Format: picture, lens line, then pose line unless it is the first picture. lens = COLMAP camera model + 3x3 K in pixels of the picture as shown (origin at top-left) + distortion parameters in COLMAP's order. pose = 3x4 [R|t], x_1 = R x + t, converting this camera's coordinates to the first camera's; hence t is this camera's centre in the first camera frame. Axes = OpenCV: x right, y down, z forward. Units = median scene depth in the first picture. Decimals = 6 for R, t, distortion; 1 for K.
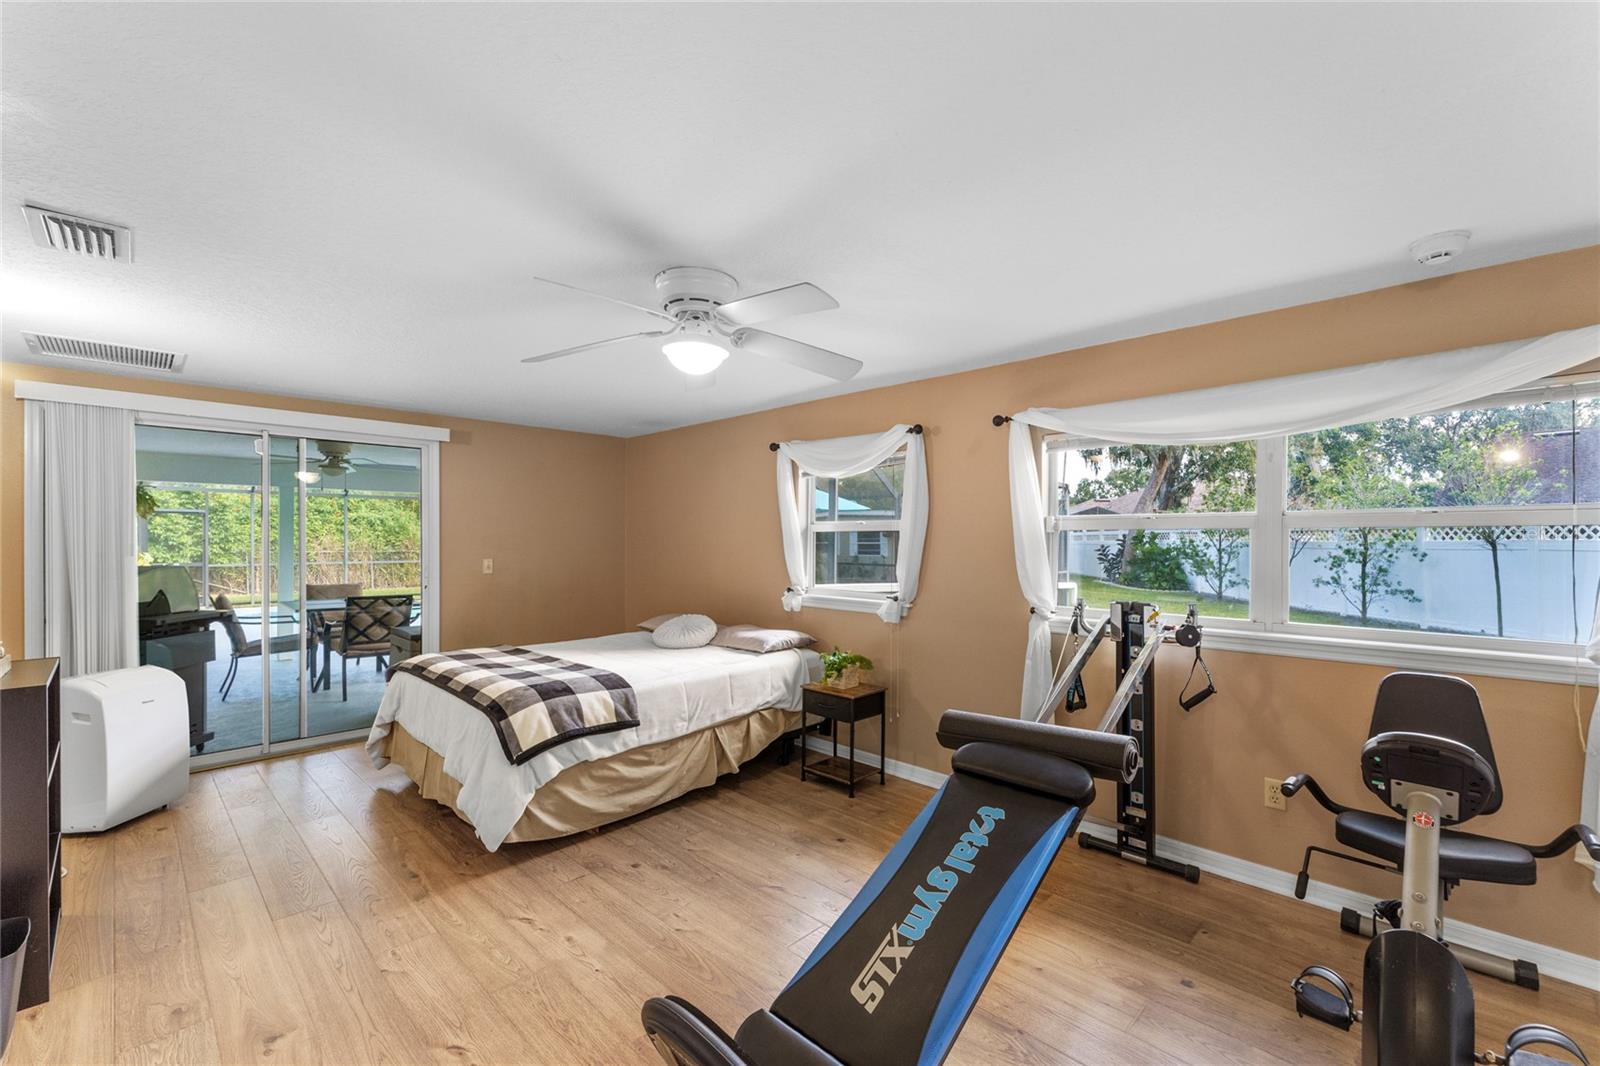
lens RADIAL K [[668.7, 0, 807.3], [0, 668.7, 548.1], [0, 0, 1]] dist [0.003762, 0.000322]
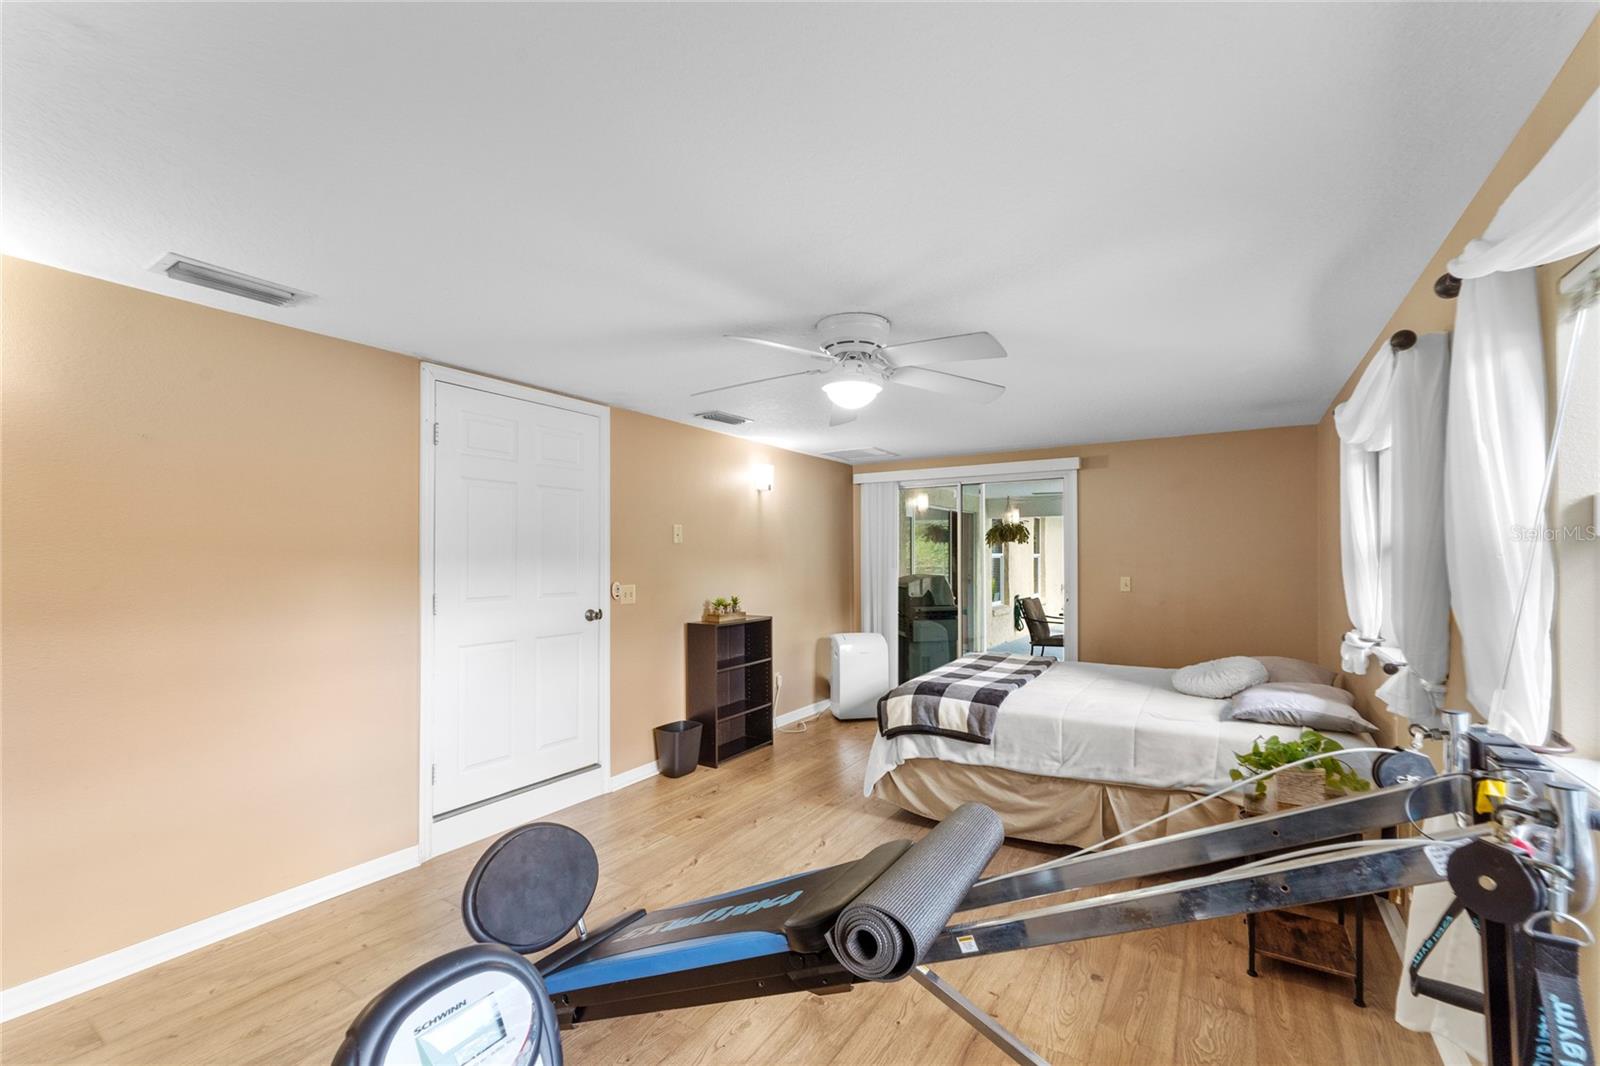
lens RADIAL K [[668.7, 0, 807.3], [0, 668.7, 548.1], [0, 0, 1]] dist [0.003762, 0.000322]
pose [[0.191726, -0.017568, -0.981291, 0.685102], [-0.006090, 0.999799, -0.019089, -0.007124], [0.981430, 0.009636, 0.191580, 0.541092]]
